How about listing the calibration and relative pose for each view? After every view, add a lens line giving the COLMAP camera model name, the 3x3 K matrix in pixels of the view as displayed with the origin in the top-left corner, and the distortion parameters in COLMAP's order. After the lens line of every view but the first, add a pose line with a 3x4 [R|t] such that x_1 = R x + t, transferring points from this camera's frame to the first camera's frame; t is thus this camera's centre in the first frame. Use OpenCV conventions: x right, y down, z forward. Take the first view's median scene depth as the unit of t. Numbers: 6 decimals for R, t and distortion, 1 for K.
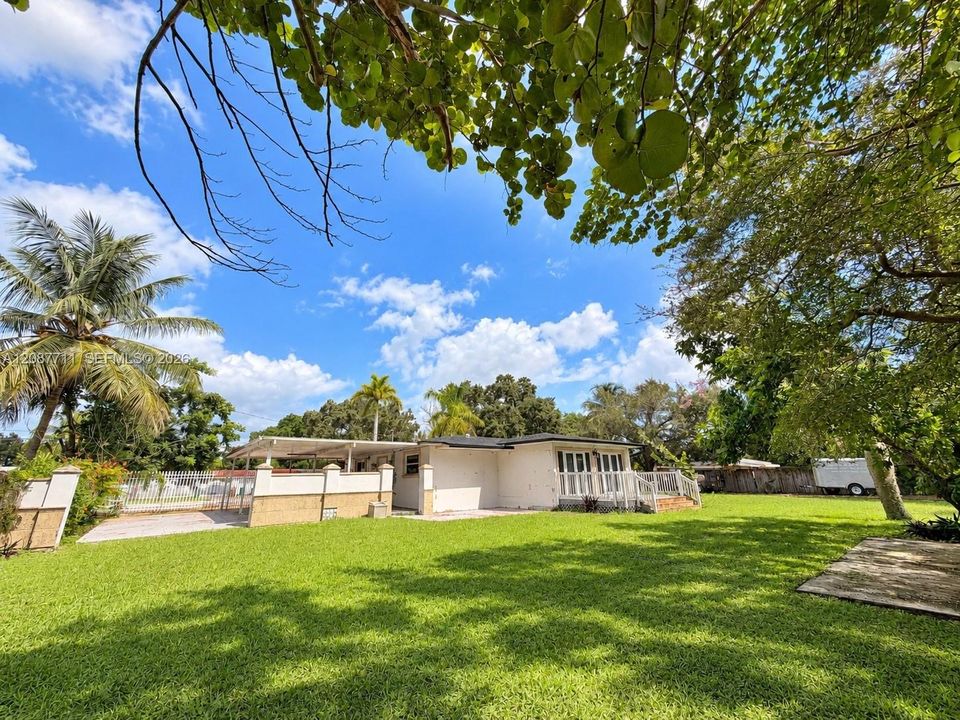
lens RADIAL K [[394.8, 0, 480.0], [0, 394.8, 360.0], [0, 0, 1]] dist [-0.000049, 0.000031]
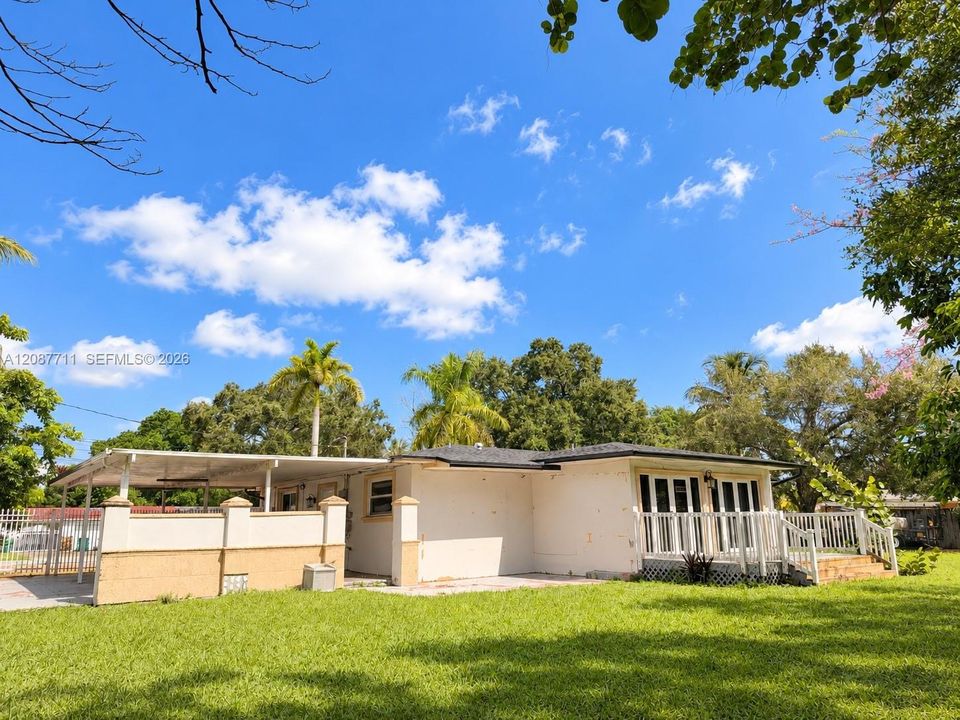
lens RADIAL K [[696.5, 0, 478.6], [0, 696.5, 358.3], [0, 0, 1]] dist [0.086409, -0.138569]
pose [[0.999403, -0.003381, -0.034384, 0.004432], [0.005546, 0.997995, 0.063052, 0.003794], [0.034102, -0.063205, 0.997418, 0.018593]]
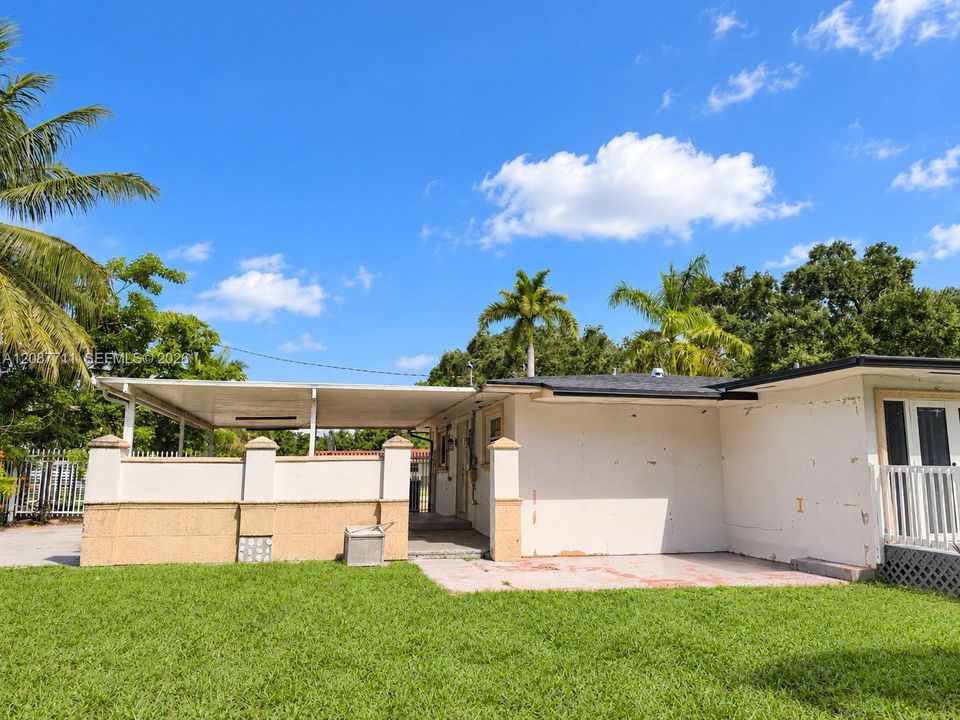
lens RADIAL K [[696.5, 0, 478.6], [0, 696.5, 358.3], [0, 0, 1]] dist [0.086409, -0.138569]
pose [[0.895143, -0.047954, -0.443193, 0.164683], [0.107602, 0.988043, 0.110422, 0.102040], [0.432598, -0.146532, 0.889599, 0.369517]]
